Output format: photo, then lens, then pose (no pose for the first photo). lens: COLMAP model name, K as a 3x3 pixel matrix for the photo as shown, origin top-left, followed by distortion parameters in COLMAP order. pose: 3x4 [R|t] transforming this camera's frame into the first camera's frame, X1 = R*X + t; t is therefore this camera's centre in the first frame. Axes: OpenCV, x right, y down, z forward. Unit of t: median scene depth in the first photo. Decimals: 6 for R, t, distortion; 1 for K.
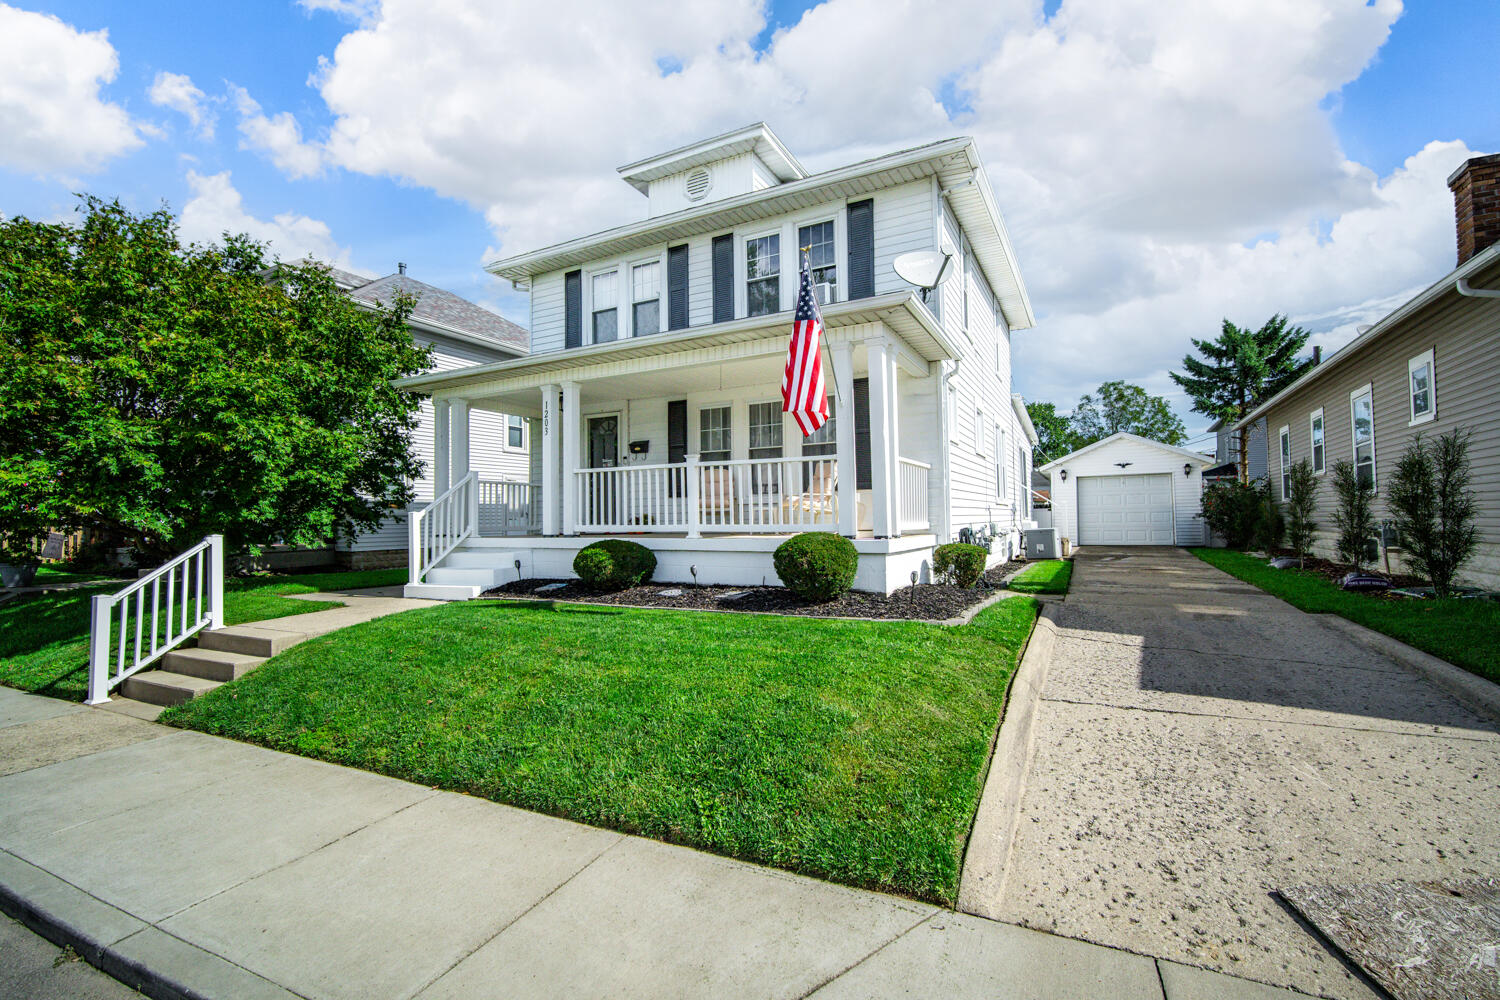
lens RADIAL K [[664.6, 0, 755.3], [0, 664.6, 494.2], [0, 0, 1]] dist [-0.000277, -0.000133]
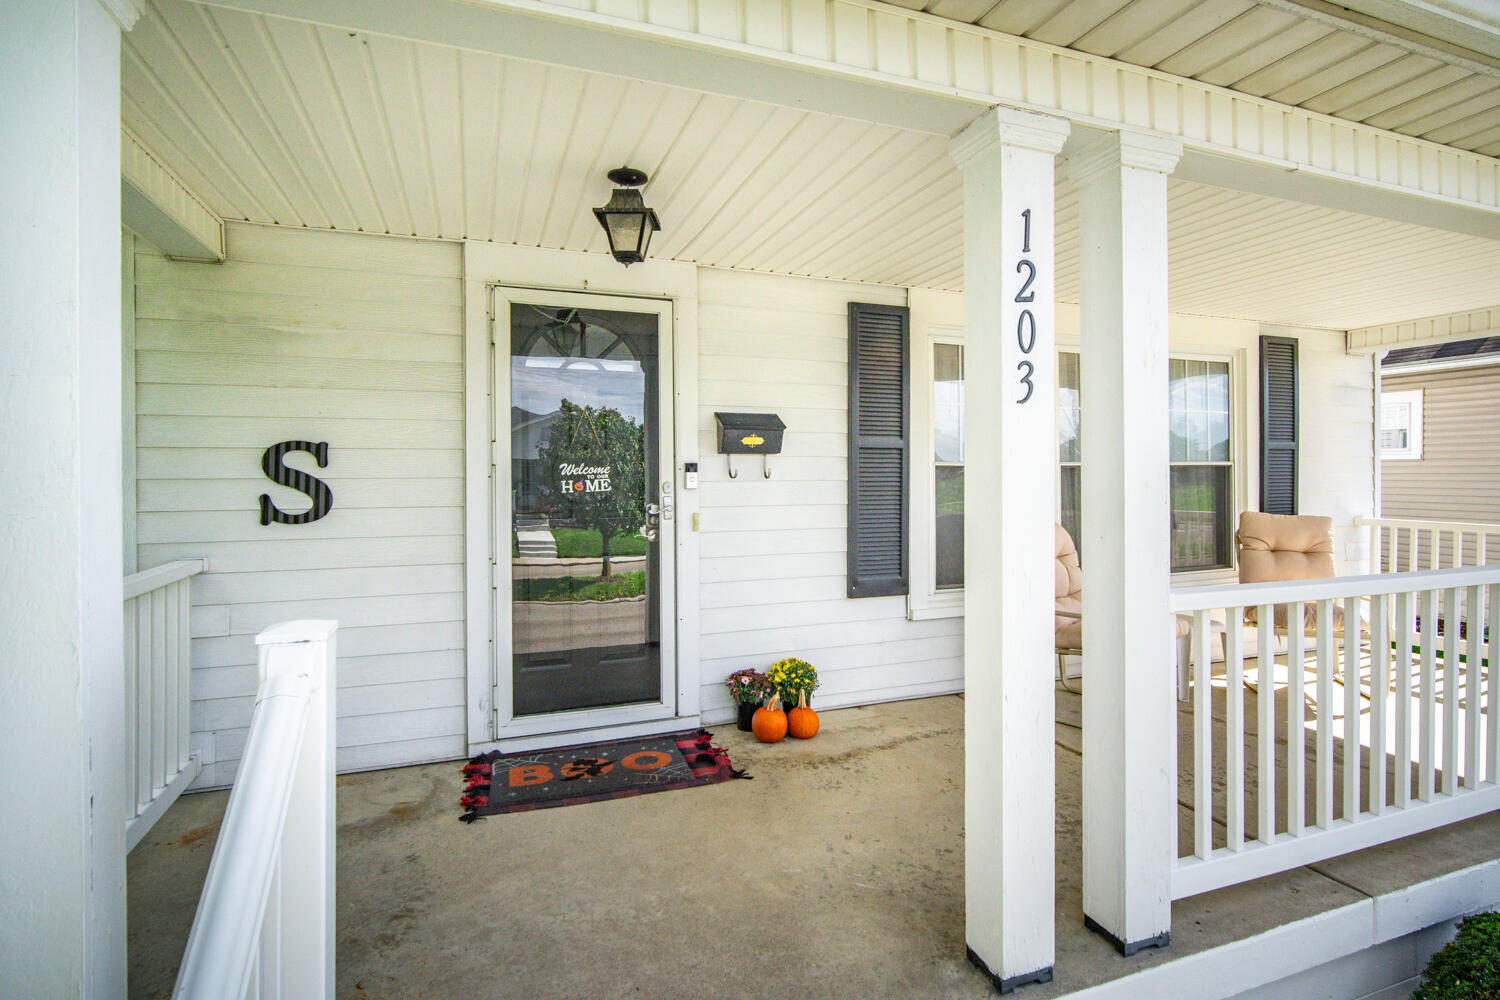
lens RADIAL K [[776.1, 0, 788.0], [0, 776.1, 476.6], [0, 0, 1]] dist [-0.005926, -0.000538]
pose [[0.647974, 0.008925, 0.761610, -0.479861], [-0.029847, 0.999461, 0.013682, -0.063703], [-0.761077, -0.031598, 0.647891, 0.846181]]
